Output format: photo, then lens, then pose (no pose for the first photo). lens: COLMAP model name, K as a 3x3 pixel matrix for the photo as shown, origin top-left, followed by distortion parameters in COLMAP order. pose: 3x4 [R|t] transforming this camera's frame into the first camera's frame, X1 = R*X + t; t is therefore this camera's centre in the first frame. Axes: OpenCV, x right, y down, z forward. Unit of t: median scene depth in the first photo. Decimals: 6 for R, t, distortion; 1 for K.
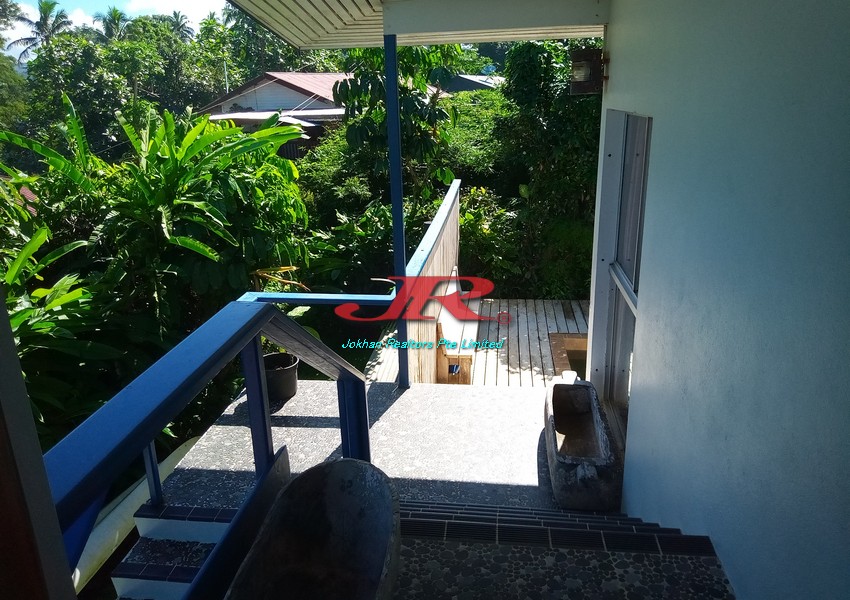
lens RADIAL K [[635.6, 0, 425.0], [0, 635.6, 300.0], [0, 0, 1]] dist [0.006568, 0.003175]
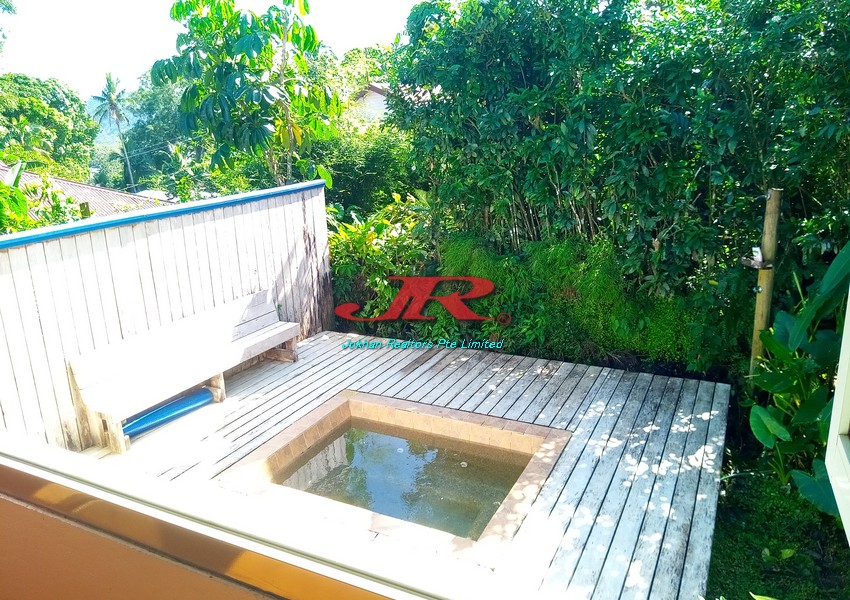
lens RADIAL K [[635.6, 0, 425.0], [0, 635.6, 300.0], [0, 0, 1]] dist [0.006568, 0.003175]
pose [[0.938929, 0.075308, -0.335770, 0.473573], [-0.085475, 0.996218, -0.015582, -0.041831], [0.333327, 0.043330, 0.941815, 0.320639]]
